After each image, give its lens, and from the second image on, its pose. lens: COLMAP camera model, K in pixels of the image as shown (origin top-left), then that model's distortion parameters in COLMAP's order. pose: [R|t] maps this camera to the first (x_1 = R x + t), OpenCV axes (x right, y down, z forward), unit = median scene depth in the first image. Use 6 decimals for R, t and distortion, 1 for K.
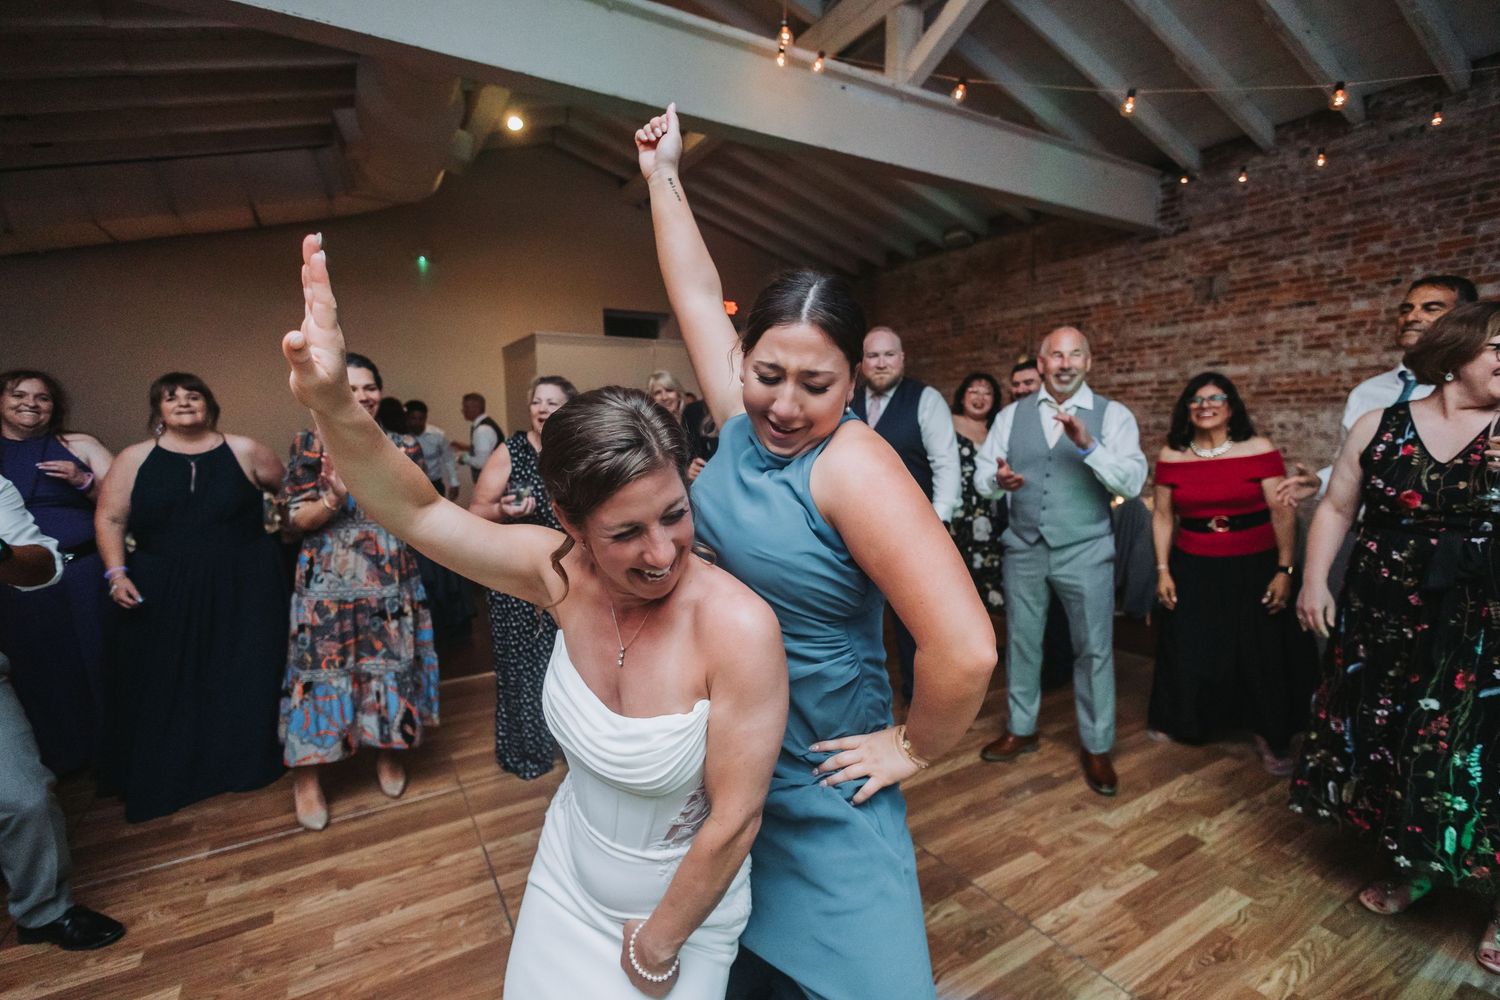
lens RADIAL K [[690.2, 0, 742.4], [0, 690.2, 508.2], [0, 0, 1]] dist [0.012543, -0.006542]
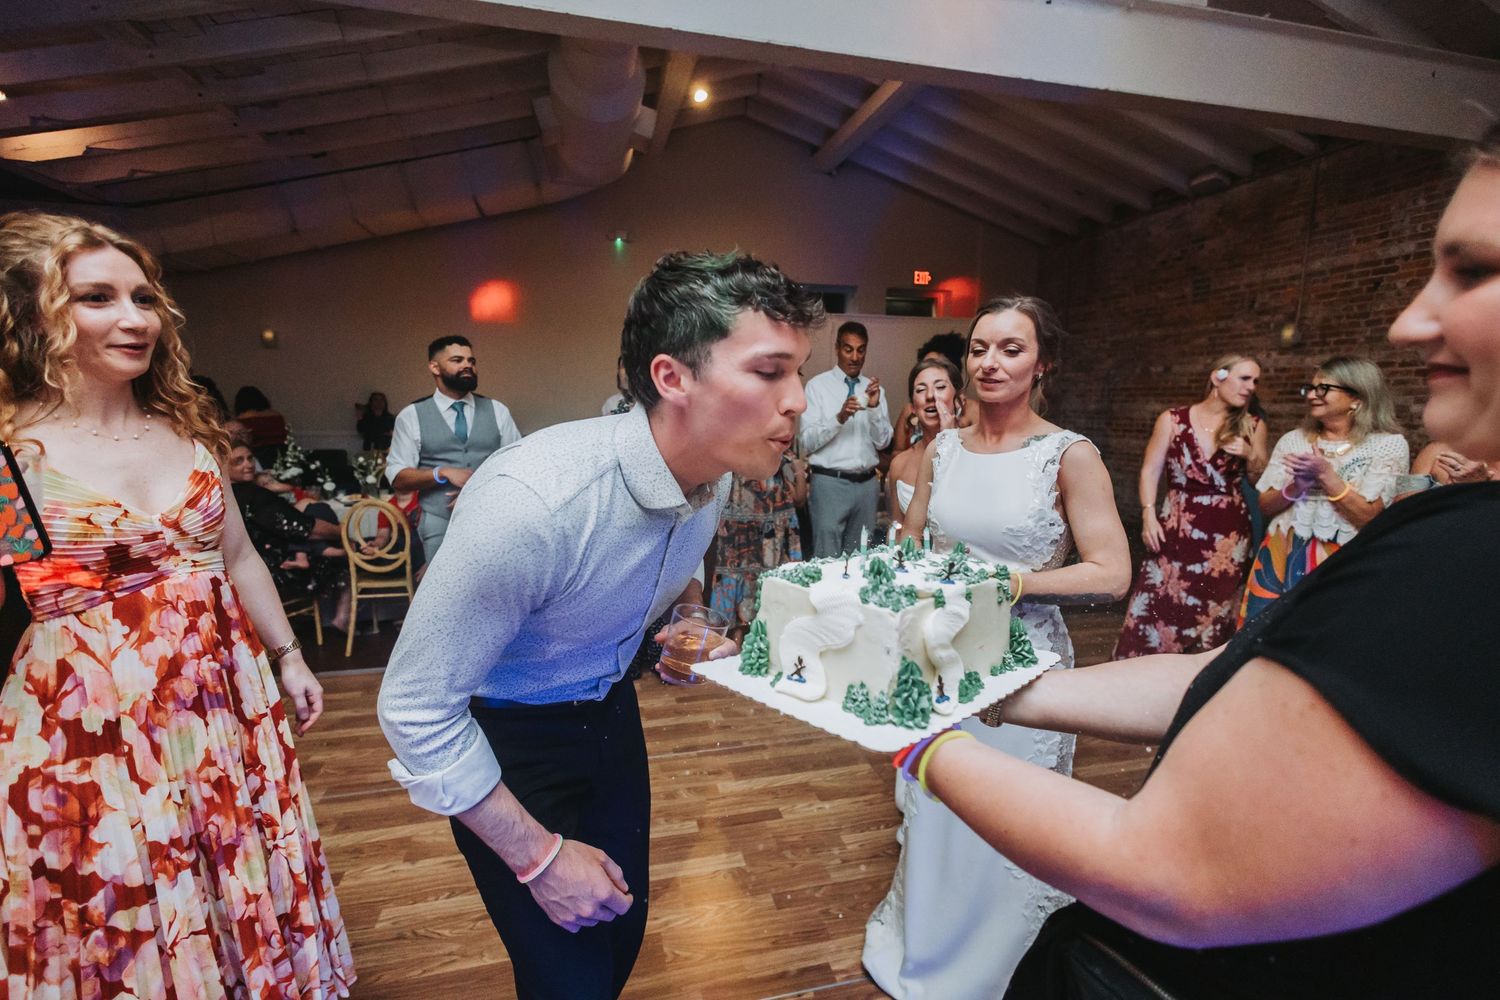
lens RADIAL K [[690.2, 0, 743.0], [0, 690.2, 505.1], [0, 0, 1]] dist [0.012543, -0.006542]
pose [[0.958427, 0.059414, -0.279084, 0.073439], [-0.052283, 0.998089, 0.032930, -0.012006], [0.280508, -0.016970, 0.959702, 0.101242]]
